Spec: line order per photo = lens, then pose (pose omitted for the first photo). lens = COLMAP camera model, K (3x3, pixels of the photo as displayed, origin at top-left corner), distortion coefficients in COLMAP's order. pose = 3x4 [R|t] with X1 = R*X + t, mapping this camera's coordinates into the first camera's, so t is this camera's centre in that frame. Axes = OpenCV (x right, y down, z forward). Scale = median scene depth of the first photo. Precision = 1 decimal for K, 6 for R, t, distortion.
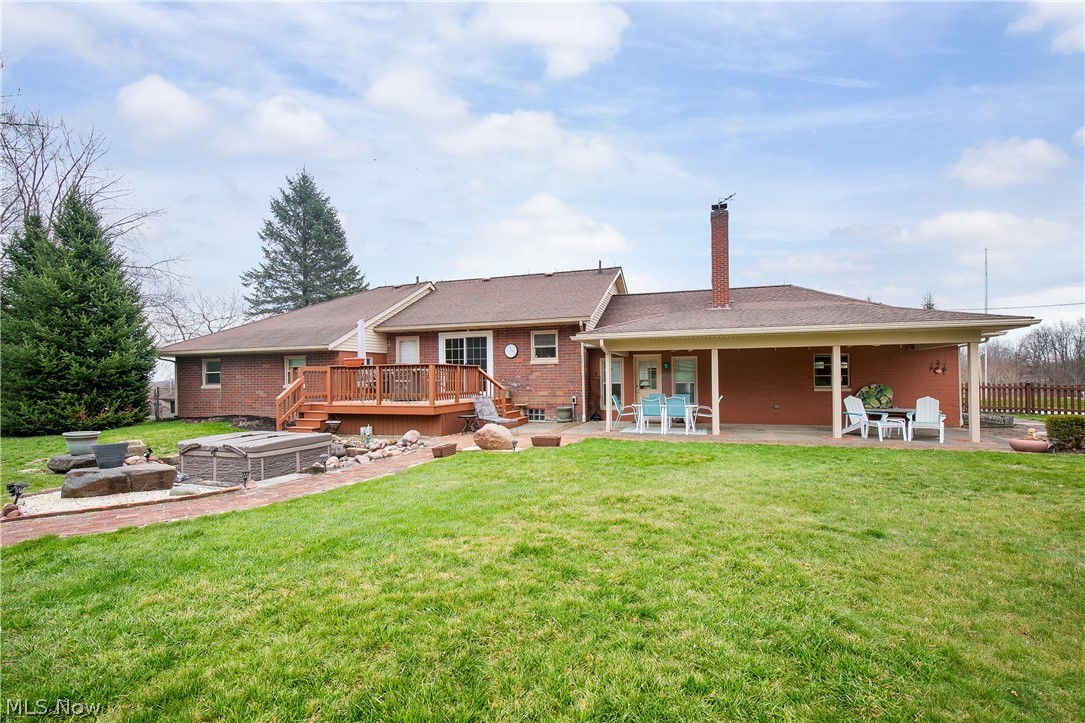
lens RADIAL K [[481.8, 0, 569.1], [0, 481.8, 358.3], [0, 0, 1]] dist [-0.003435, -0.000588]
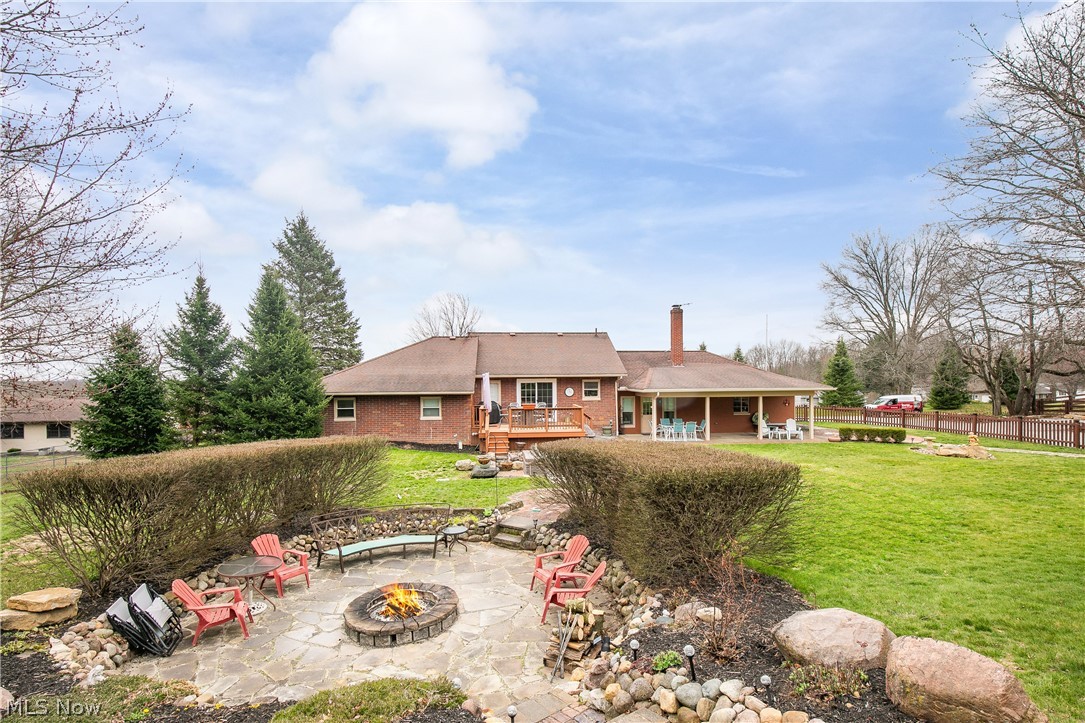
lens RADIAL K [[481.8, 0, 569.1], [0, 481.8, 358.3], [0, 0, 1]] dist [-0.003435, -0.000588]
pose [[0.924058, 0.022266, 0.381603, -0.723333], [-0.017172, 0.999712, -0.016750, -0.098975], [-0.381866, 0.008926, 0.924174, -0.444906]]
